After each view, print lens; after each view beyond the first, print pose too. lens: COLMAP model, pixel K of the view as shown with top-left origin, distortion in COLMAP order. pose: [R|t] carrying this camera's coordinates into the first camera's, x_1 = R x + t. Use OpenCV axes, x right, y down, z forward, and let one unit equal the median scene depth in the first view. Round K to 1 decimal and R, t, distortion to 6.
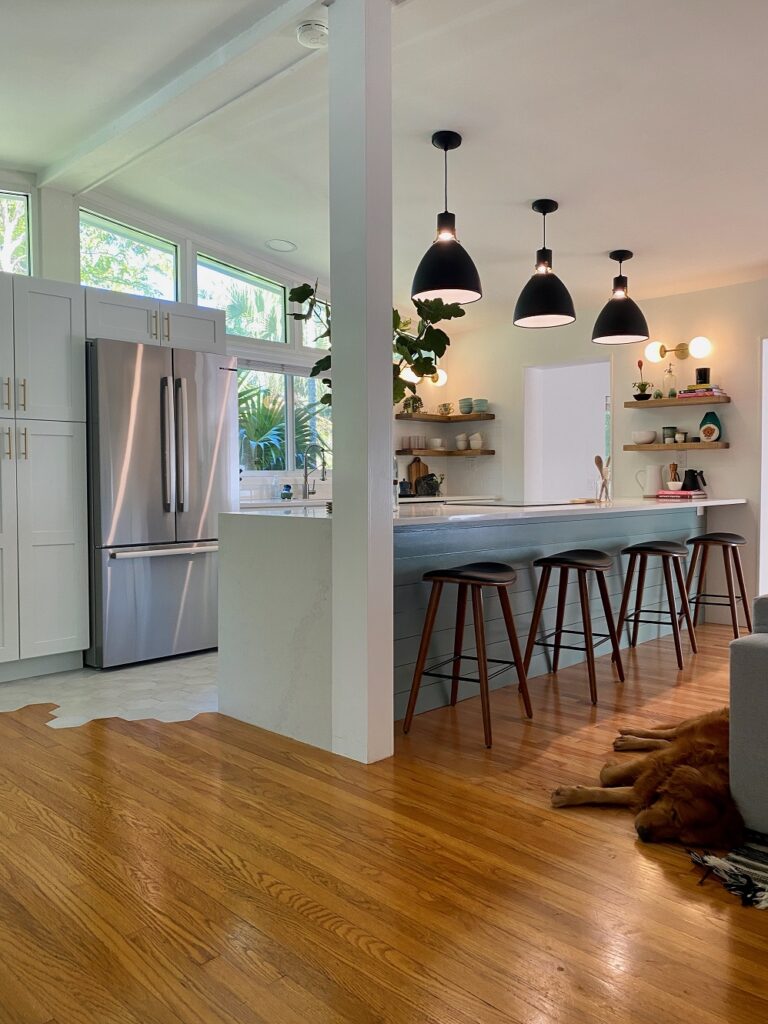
lens RADIAL K [[778.0, 0, 381.4], [0, 778.0, 508.7], [0, 0, 1]] dist [0.061963, -0.077986]
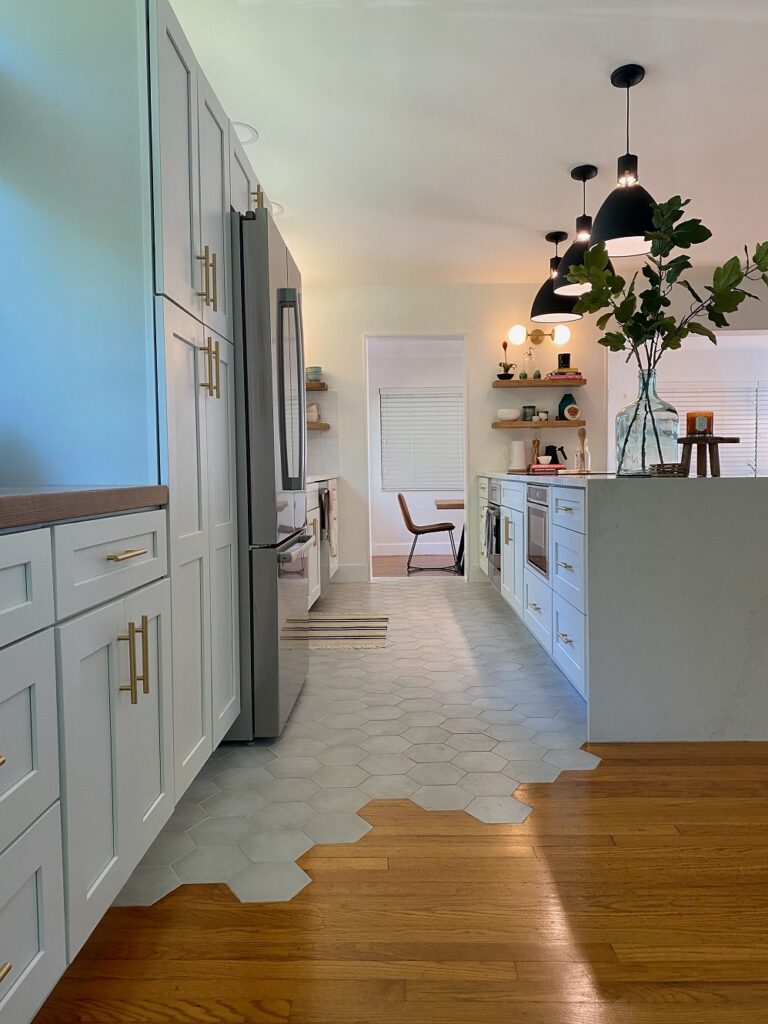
lens RADIAL K [[779.5, 0, 380.9], [0, 779.5, 512.3], [0, 0, 1]] dist [0.037181, -0.032450]
pose [[0.727985, -0.044167, 0.684169, -0.634720], [0.035166, 0.999015, 0.027074, 0.007059], [-0.684691, 0.004350, 0.728821, 0.427520]]
